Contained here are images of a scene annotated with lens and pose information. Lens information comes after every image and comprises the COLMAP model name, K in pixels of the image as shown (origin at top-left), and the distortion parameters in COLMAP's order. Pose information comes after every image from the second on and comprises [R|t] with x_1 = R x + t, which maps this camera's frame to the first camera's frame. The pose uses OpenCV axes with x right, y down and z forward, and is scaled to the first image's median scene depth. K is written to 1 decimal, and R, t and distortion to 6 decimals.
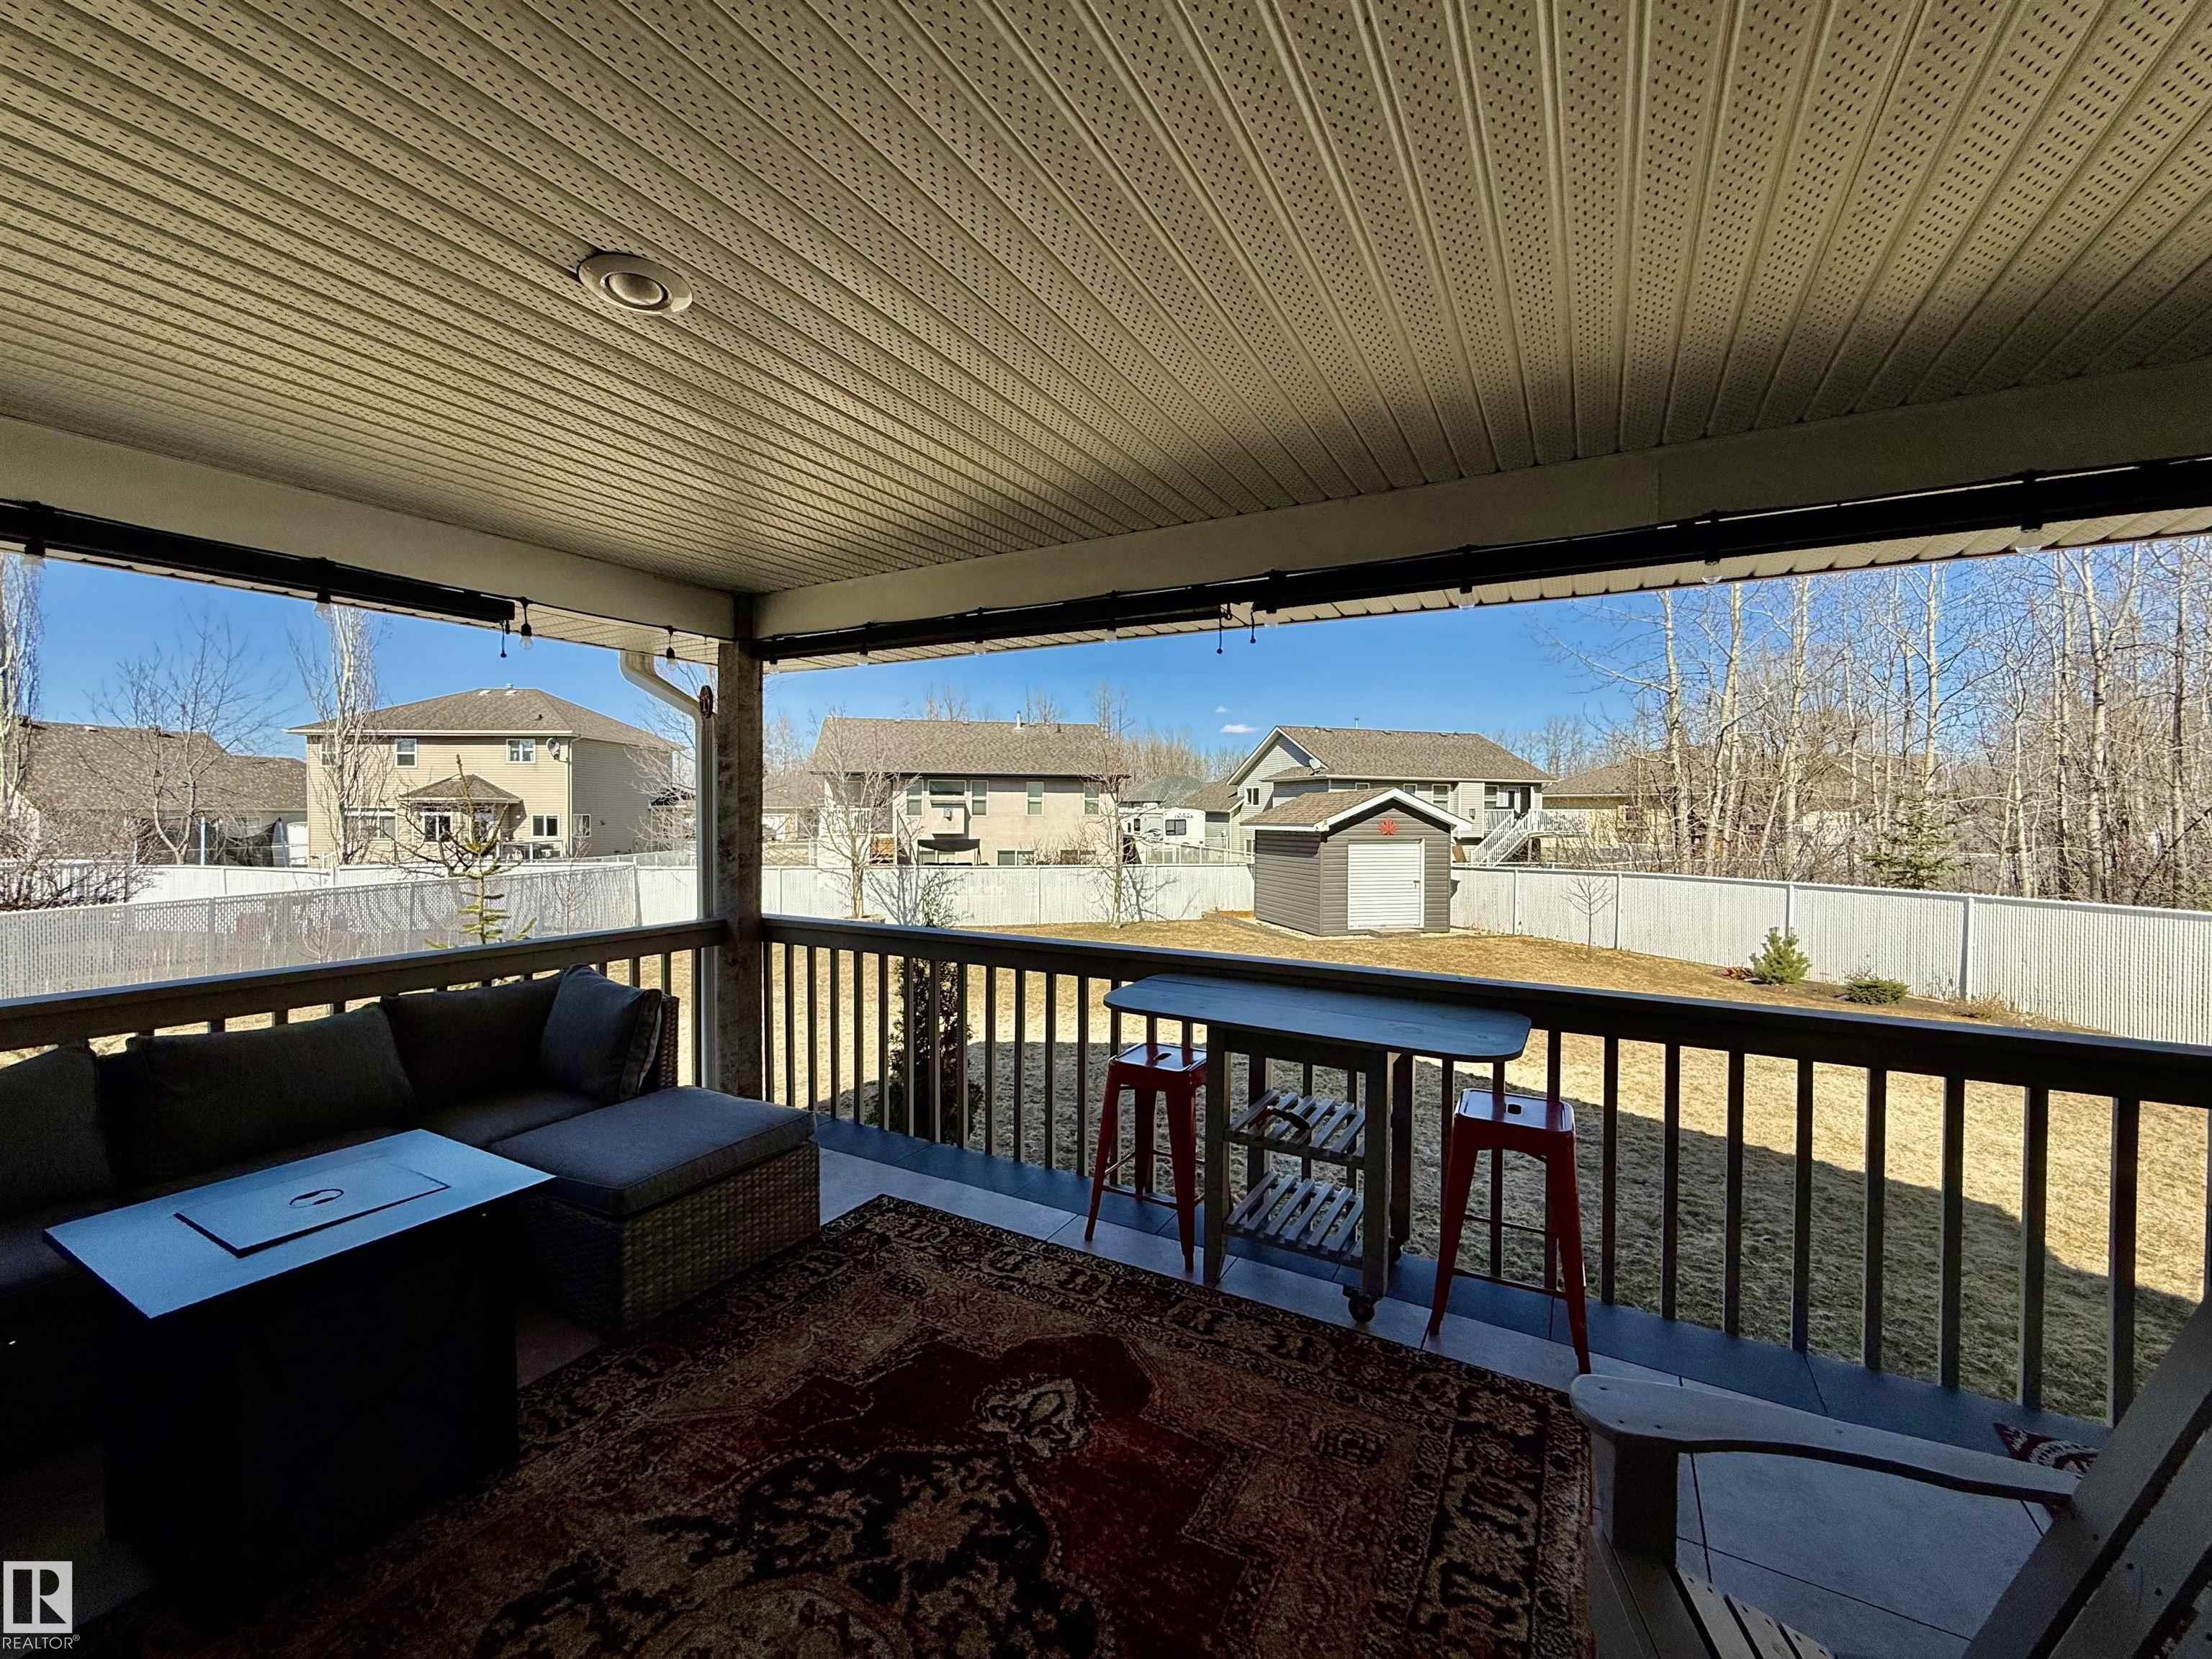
lens RADIAL K [[879.9, 0, 1105.6], [0, 879.9, 827.3], [0, 0, 1]] dist [0.003502, -0.000468]
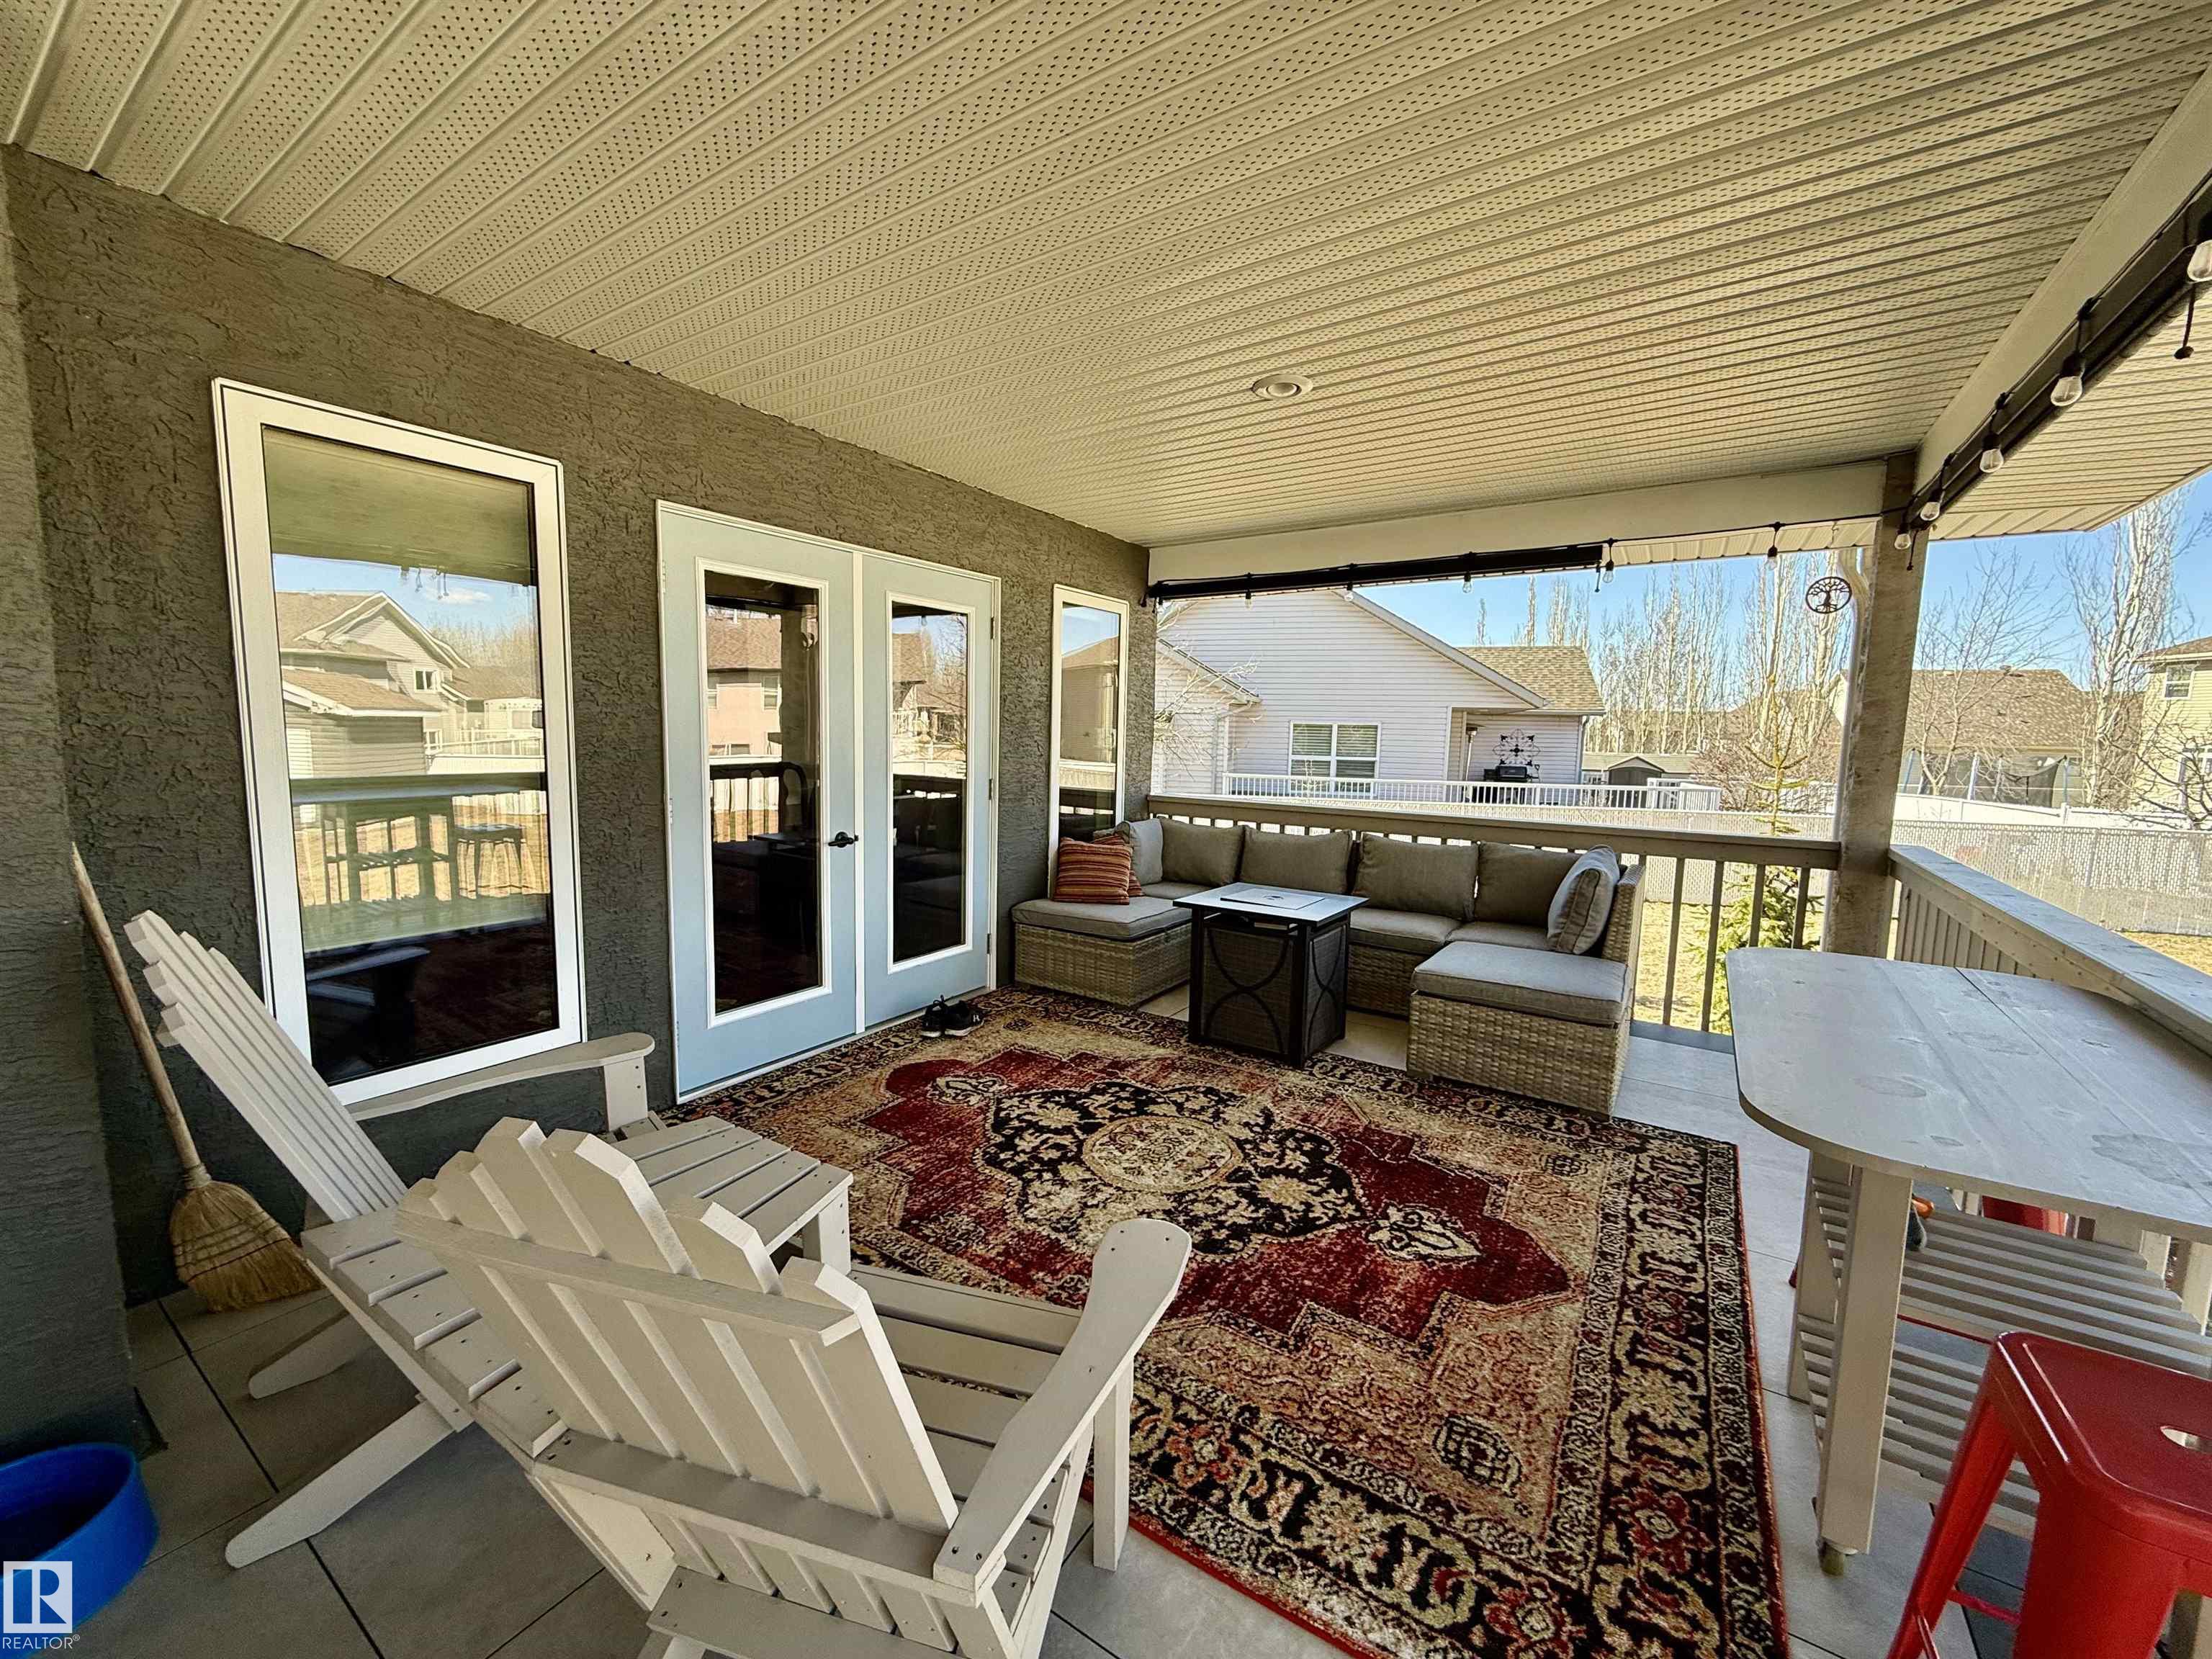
lens RADIAL K [[879.9, 0, 1097.9], [0, 879.9, 825.0], [0, 0, 1]] dist [0.003502, -0.000468]
pose [[-0.081393, 0.100991, -0.991552, 1.067429], [-0.038335, 0.993800, 0.104366, 0.051262], [0.995945, 0.046506, -0.077017, 0.691227]]
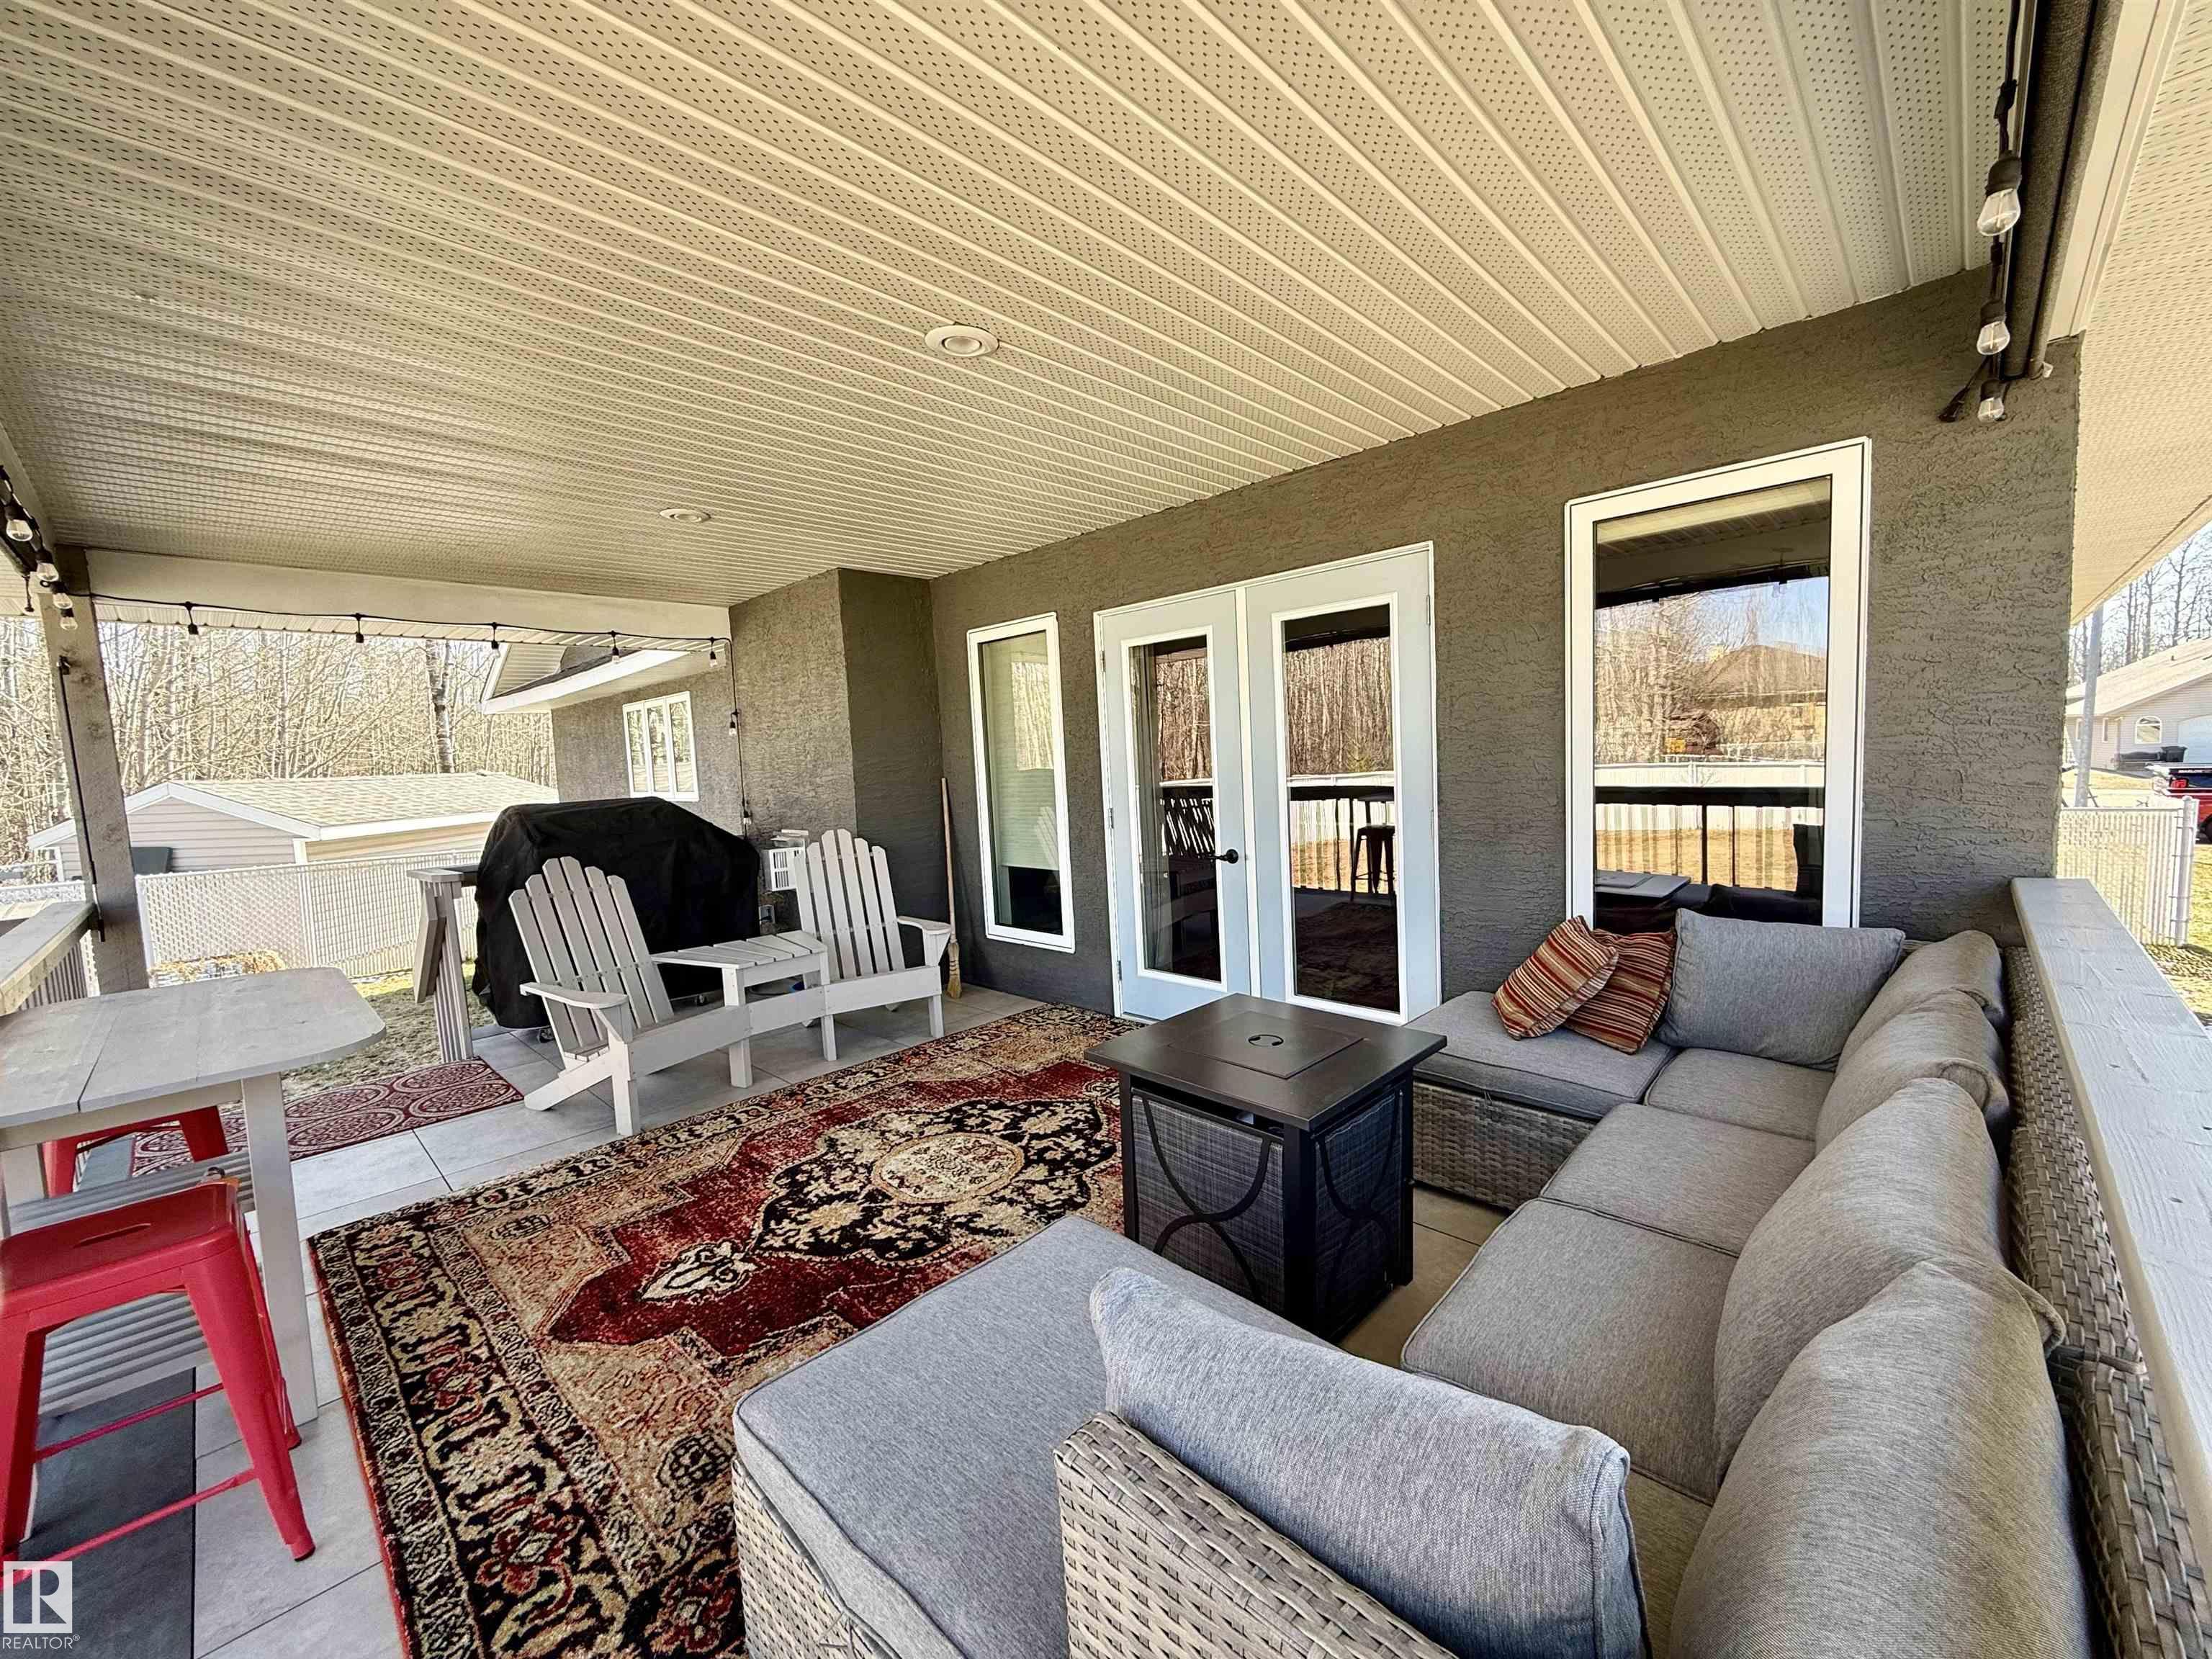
lens RADIAL K [[879.9, 0, 1107.8], [0, 879.9, 835.1], [0, 0, 1]] dist [0.003502, -0.000468]
pose [[-0.965646, 0.015937, 0.259372, -0.928150], [0.046117, 0.992784, 0.110691, 0.010858], [-0.255736, 0.118850, -0.959413, 1.987509]]
